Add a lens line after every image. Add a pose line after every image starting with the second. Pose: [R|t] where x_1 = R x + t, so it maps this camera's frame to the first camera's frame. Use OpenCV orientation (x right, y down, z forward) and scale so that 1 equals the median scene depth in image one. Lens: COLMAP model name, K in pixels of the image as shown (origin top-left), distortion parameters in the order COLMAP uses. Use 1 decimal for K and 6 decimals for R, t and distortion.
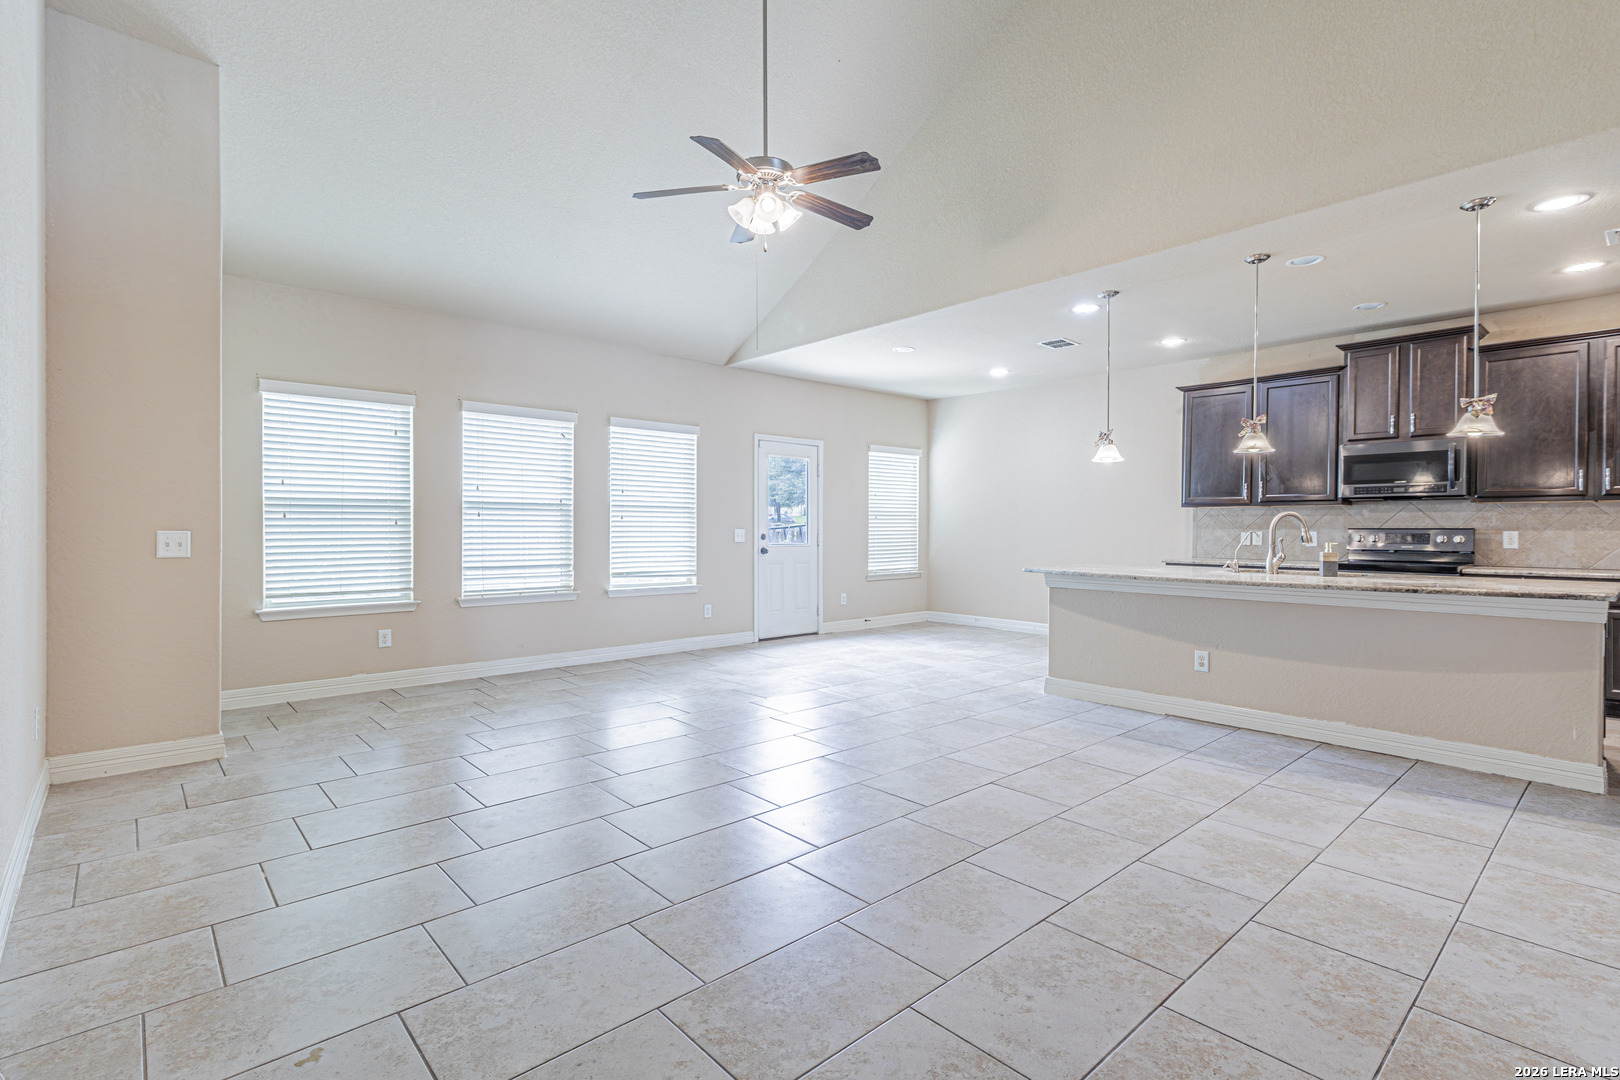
lens RADIAL K [[776.0, 0, 808.9], [0, 776.0, 532.0], [0, 0, 1]] dist [0.026466, 0.000232]
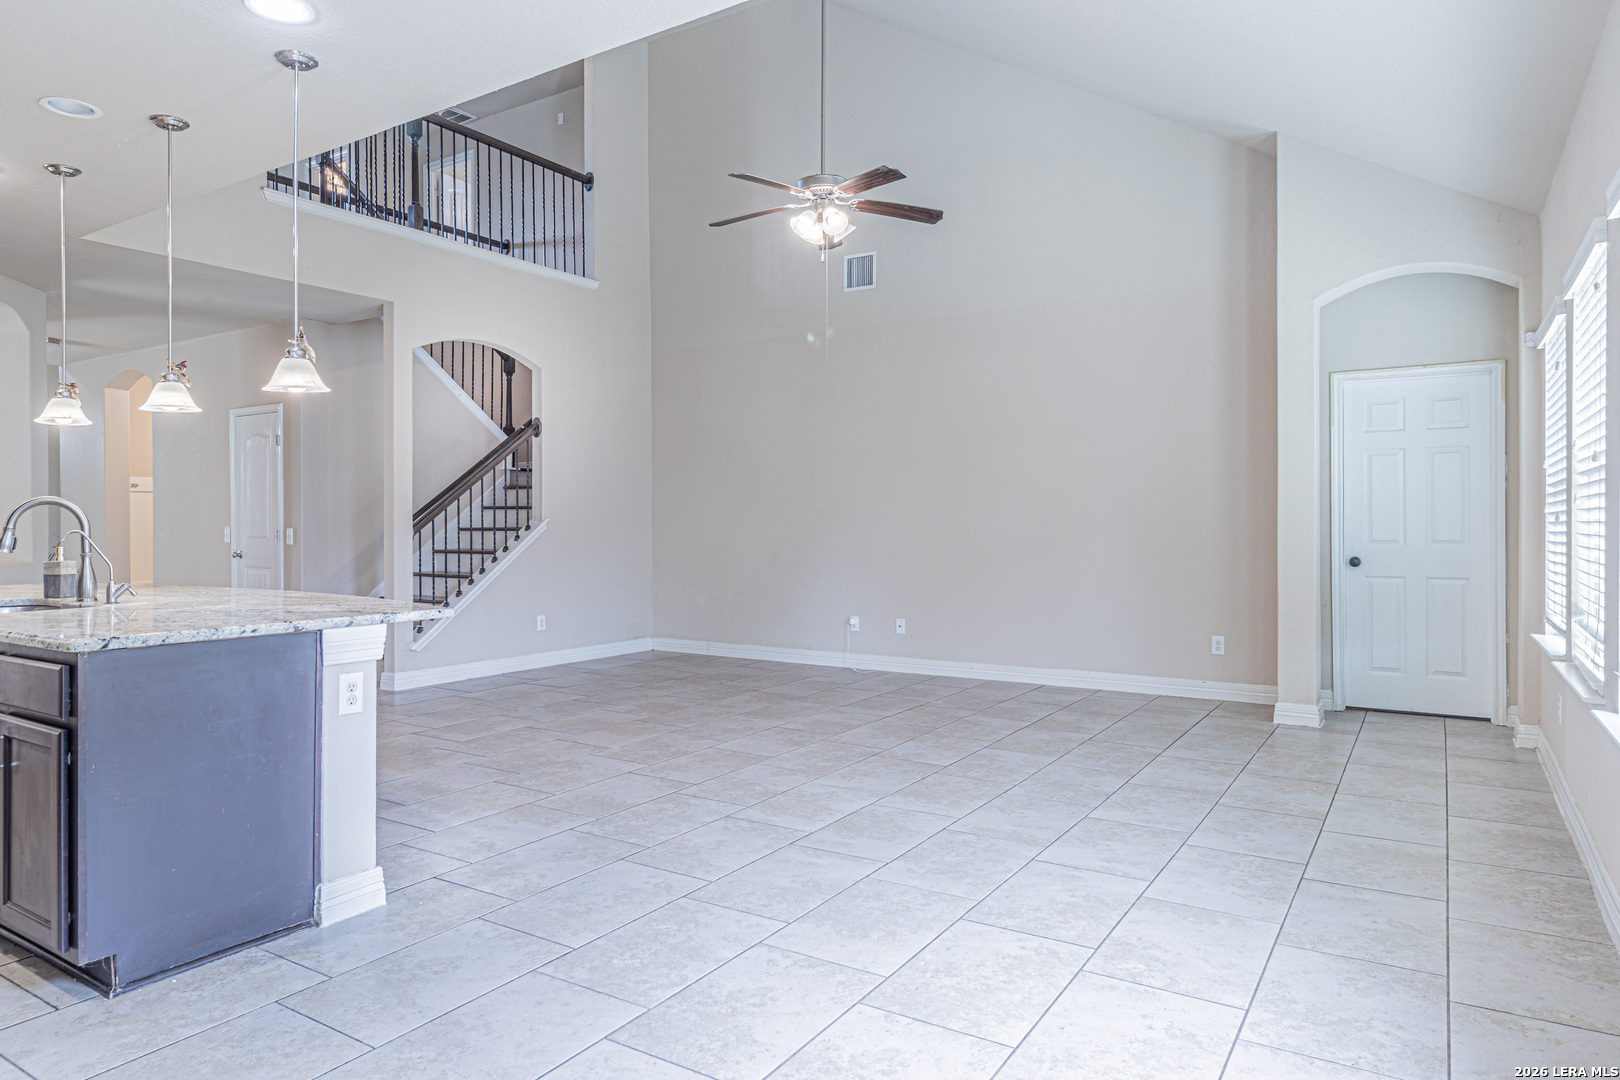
lens RADIAL K [[967.3, 0, 815.1], [0, 967.3, 532.2], [0, 0, 1]] dist [0.002889, -0.001291]
pose [[-0.960693, 0.001782, -0.277609, 0.199445], [-0.001731, 0.999922, 0.012410, -0.007542], [0.277609, 0.012402, -0.960614, 1.436309]]
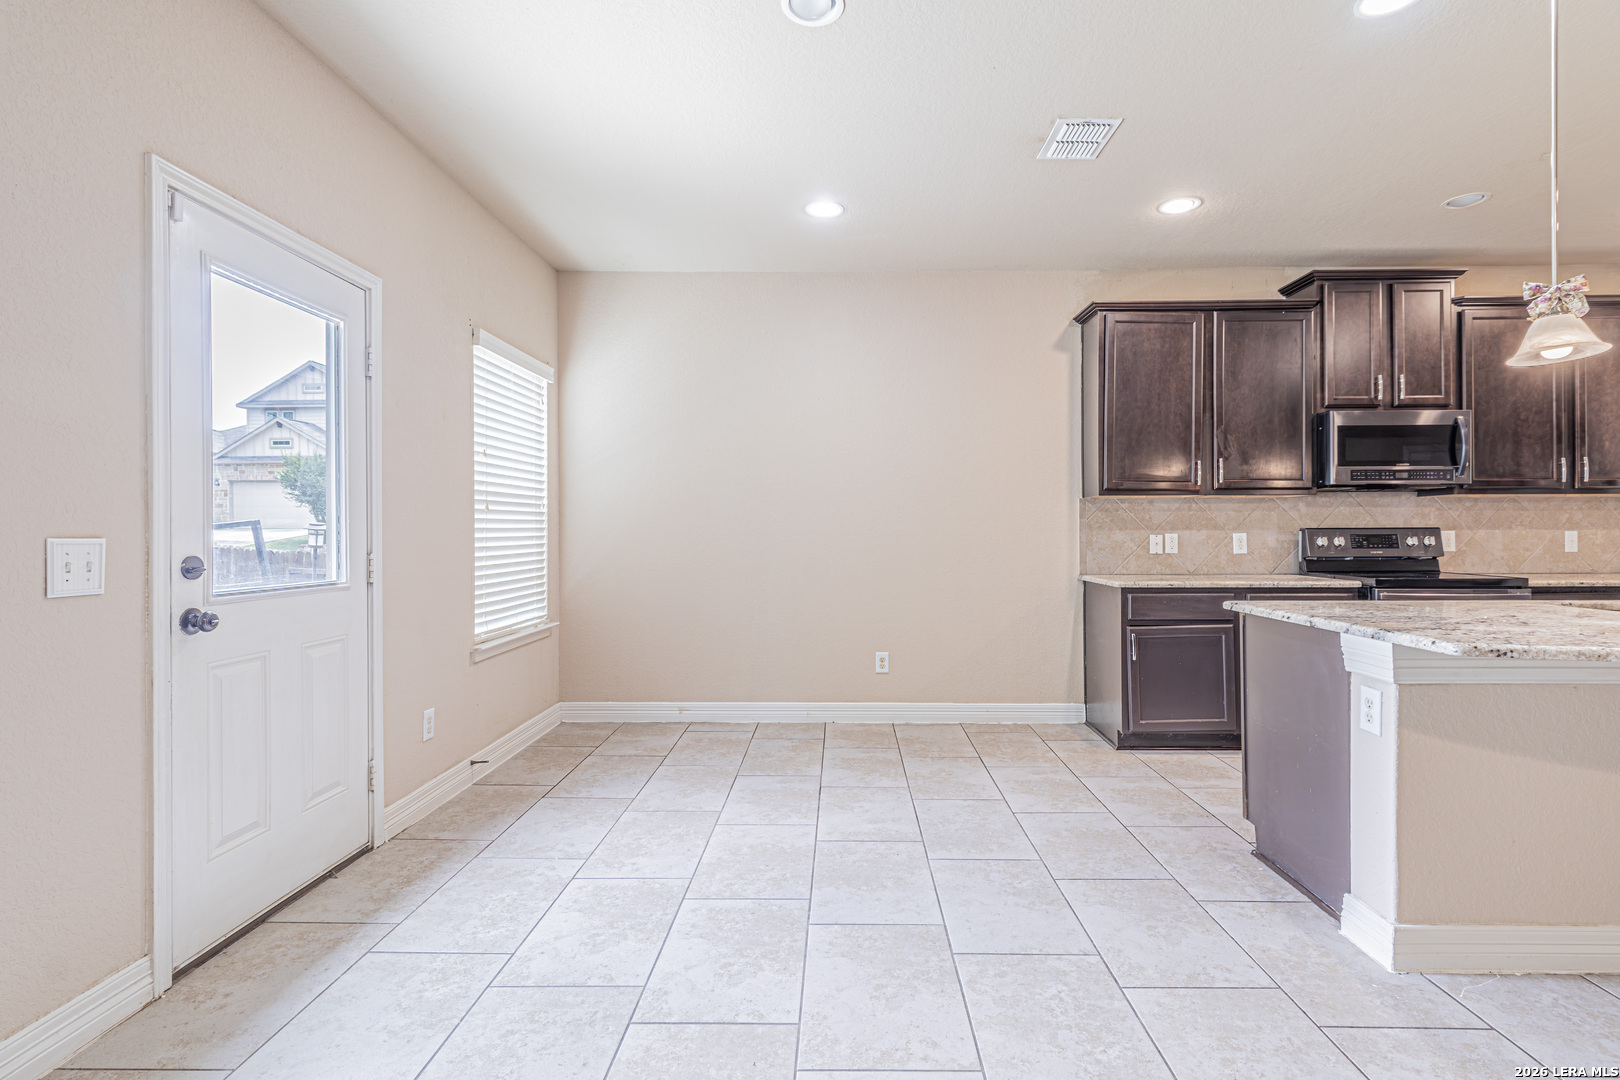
lens RADIAL K [[760.1, 0, 825.1], [0, 760.1, 529.7], [0, 0, 1]] dist [0.005304, 0.000307]
pose [[0.677256, -0.002814, 0.735742, -0.133807], [0.010337, 0.999930, -0.005690, -0.003879], [-0.735675, 0.011459, 0.677238, 0.862271]]
